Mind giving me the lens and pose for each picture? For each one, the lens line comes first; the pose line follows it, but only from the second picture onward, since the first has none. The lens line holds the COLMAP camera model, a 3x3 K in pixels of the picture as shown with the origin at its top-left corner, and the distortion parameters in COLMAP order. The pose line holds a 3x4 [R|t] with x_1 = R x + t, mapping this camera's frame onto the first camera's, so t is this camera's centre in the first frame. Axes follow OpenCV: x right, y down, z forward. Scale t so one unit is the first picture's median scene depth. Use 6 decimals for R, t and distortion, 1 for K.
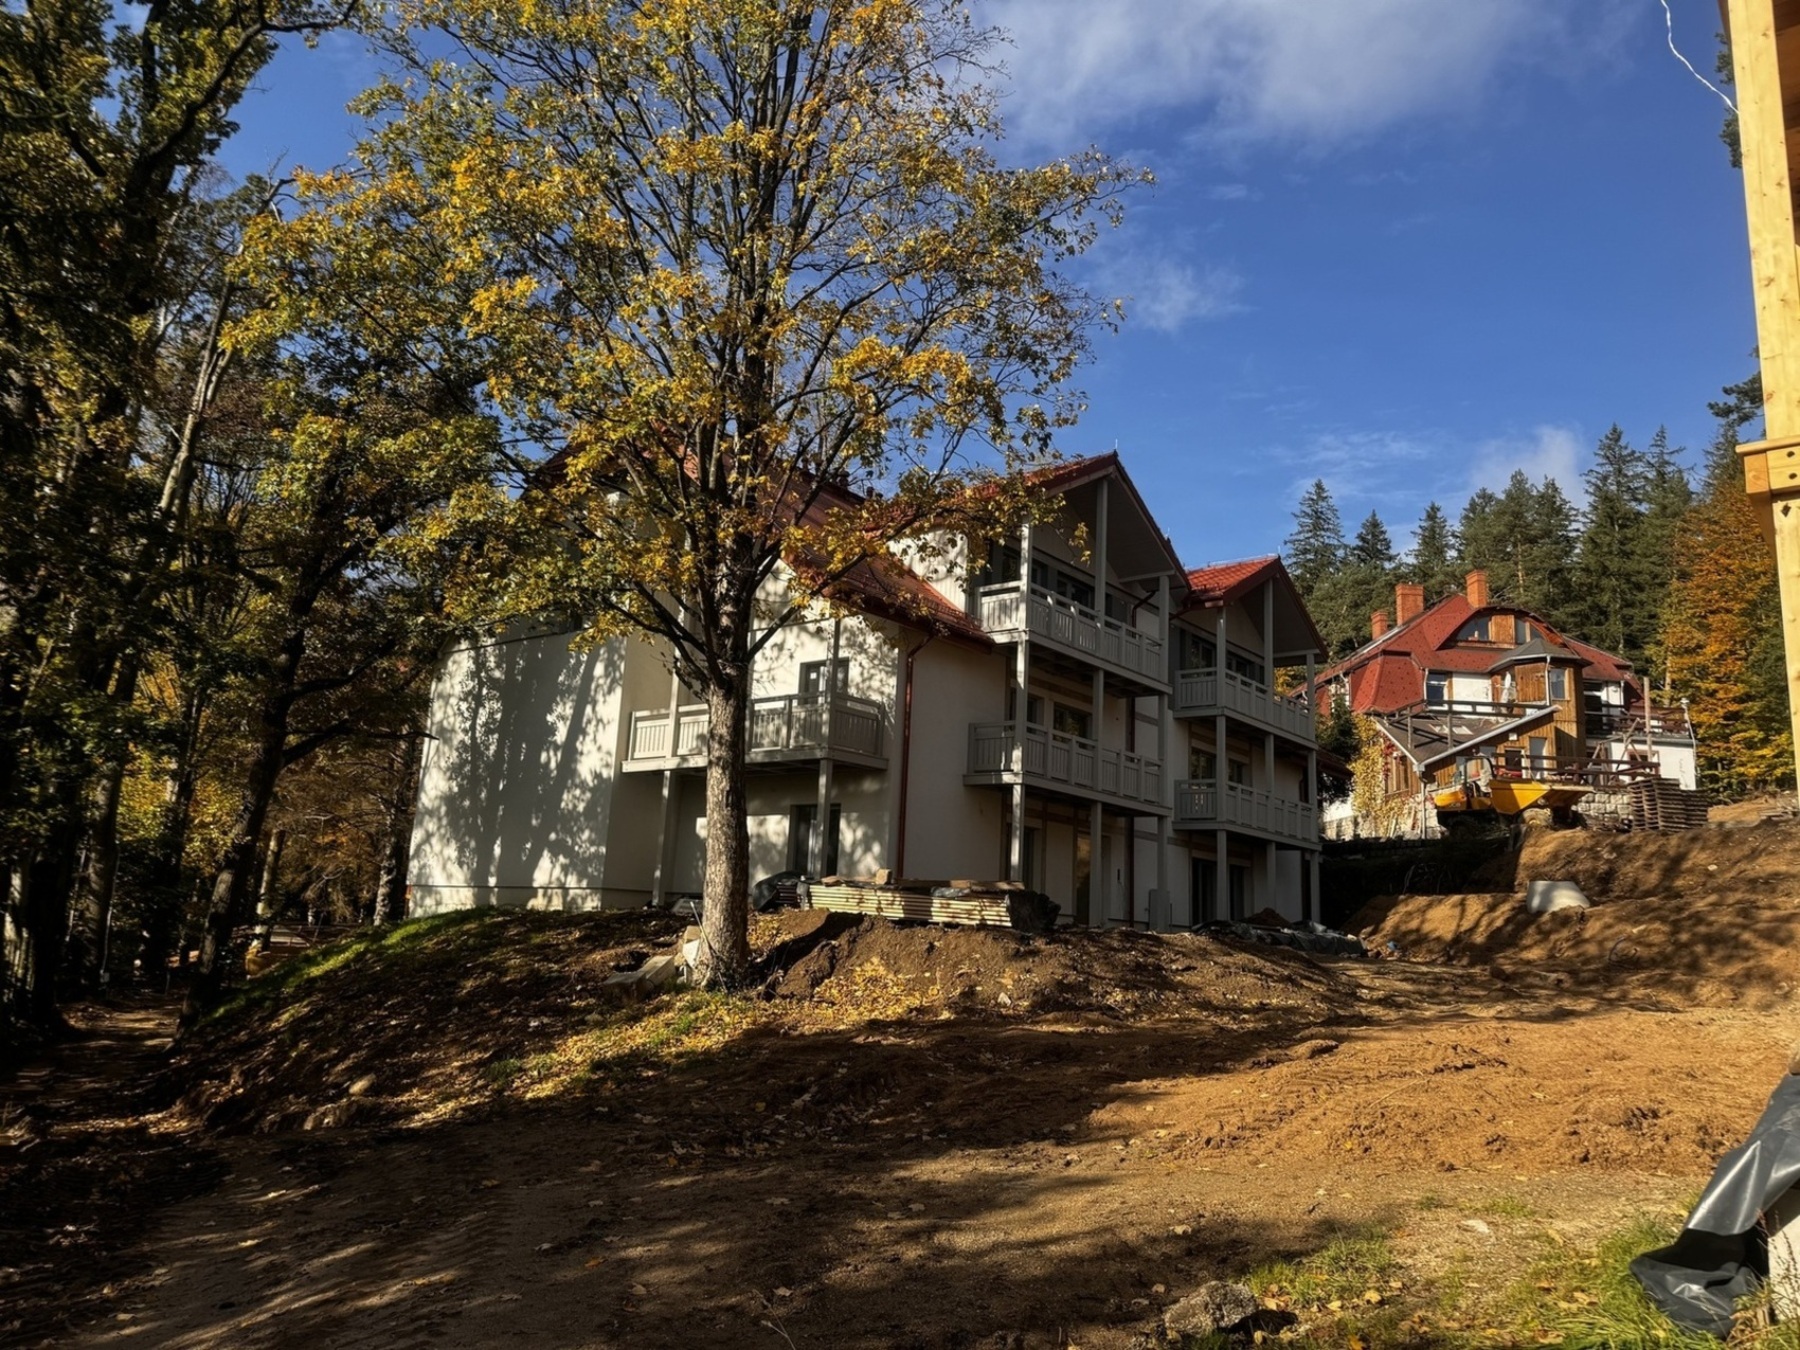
lens RADIAL K [[1254.6, 0, 900.0], [0, 1254.6, 675.0], [0, 0, 1]] dist [0.165561, -0.274399]
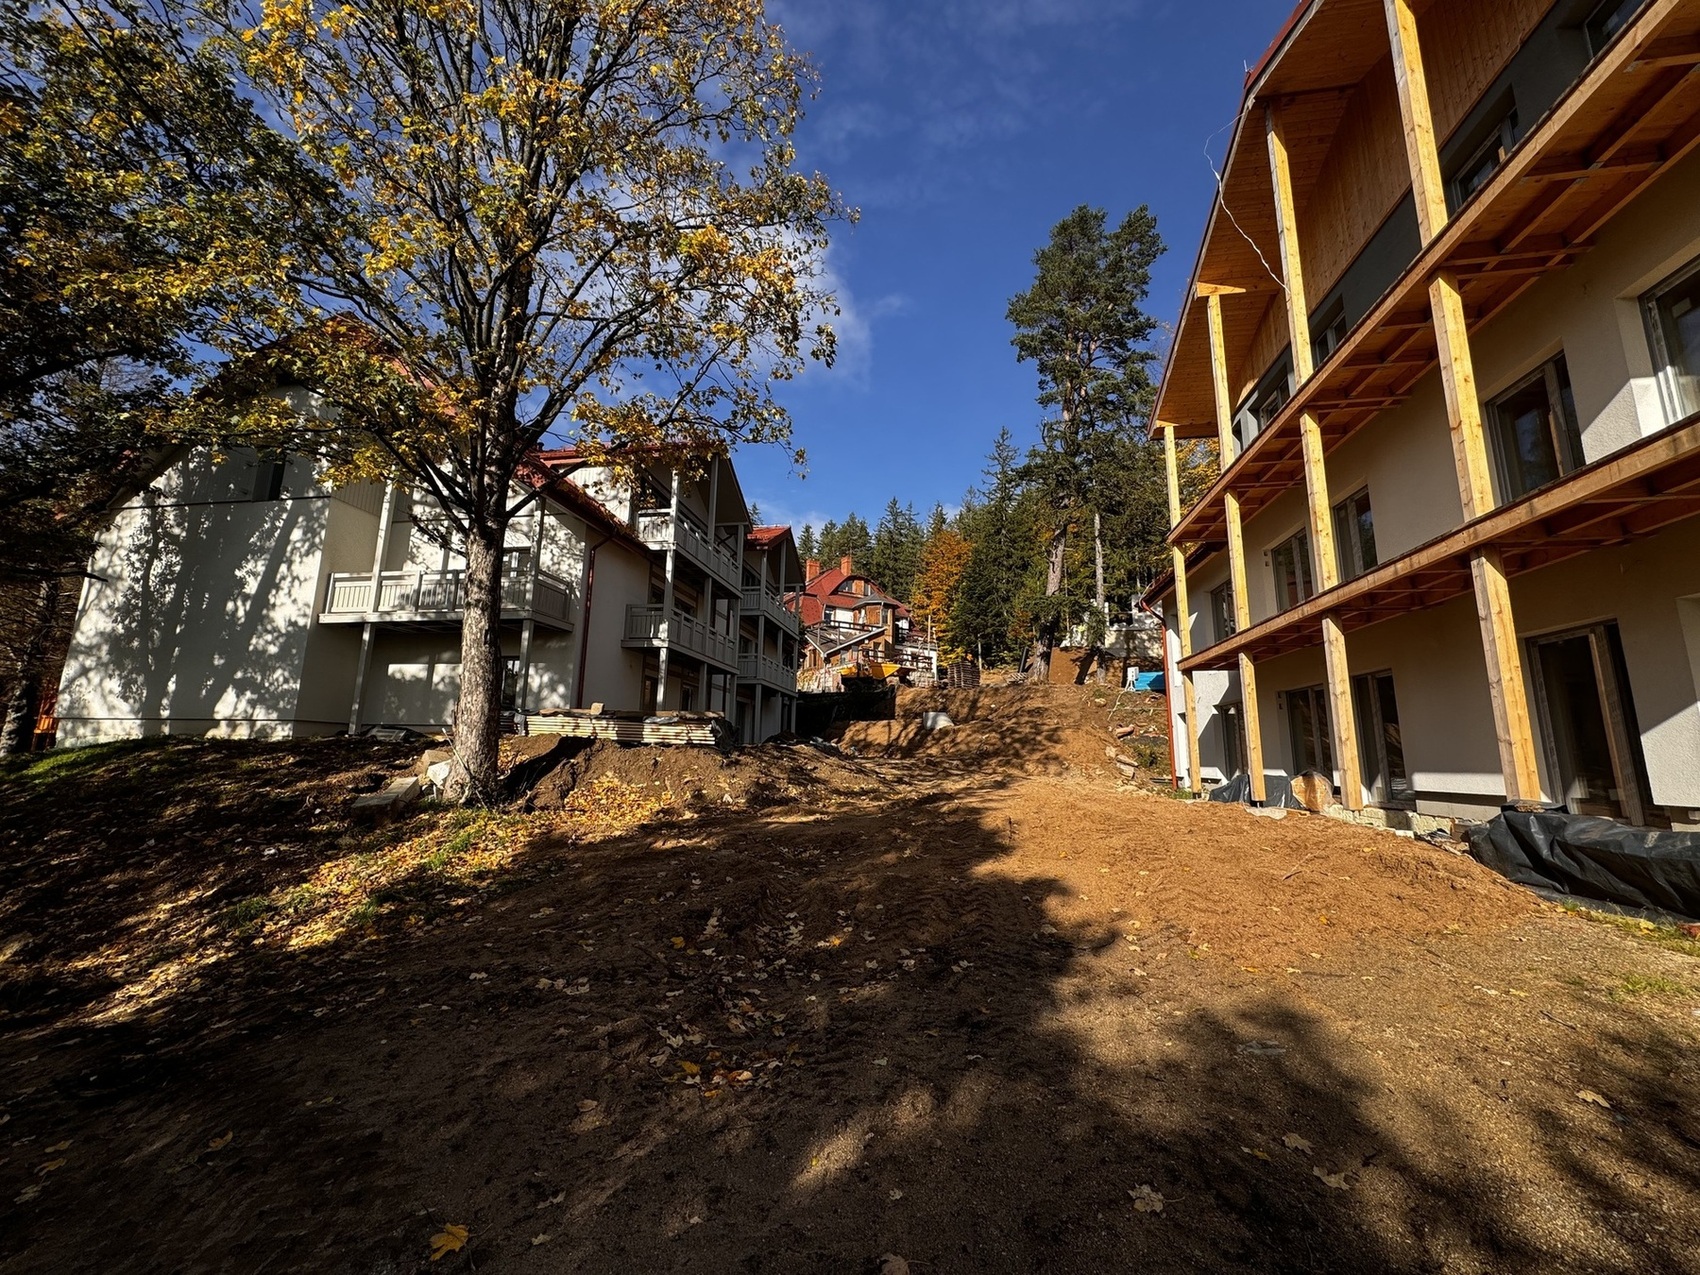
lens RADIAL K [[680.0, 0, 849.1], [0, 680.0, 631.0], [0, 0, 1]] dist [0.001839, 0.000465]
pose [[0.871753, 0.058332, 0.486461, -0.097214], [-0.074035, 0.997170, 0.013102, 0.039814], [-0.484319, -0.047437, 0.873604, 0.205563]]
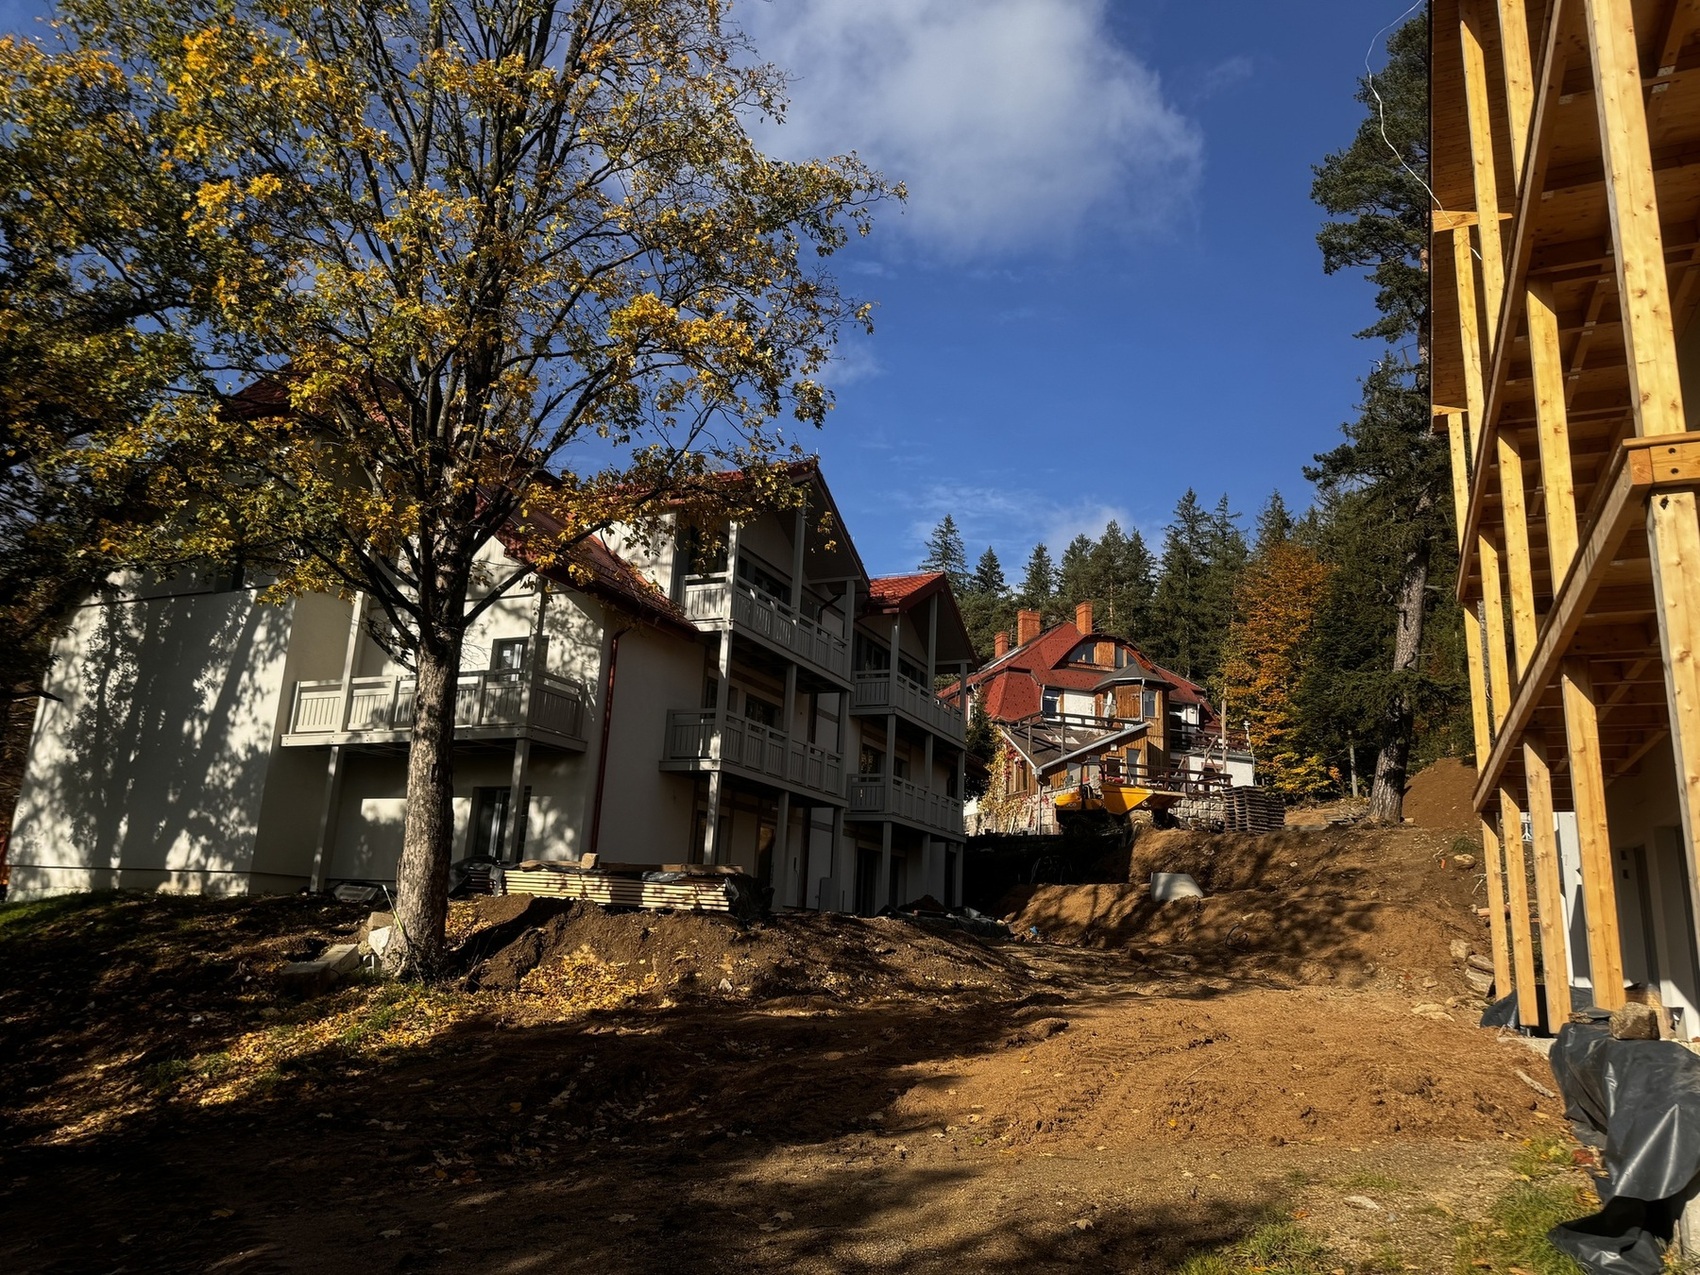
lens RADIAL K [[1188.0, 0, 850.0], [0, 1188.0, 637.5], [0, 0, 1]] dist [0.103469, -0.130246]
pose [[0.966597, 0.060960, 0.248945, -0.043872], [-0.052274, 0.997776, -0.041361, 0.012633], [-0.250913, 0.026966, 0.967634, 0.043697]]
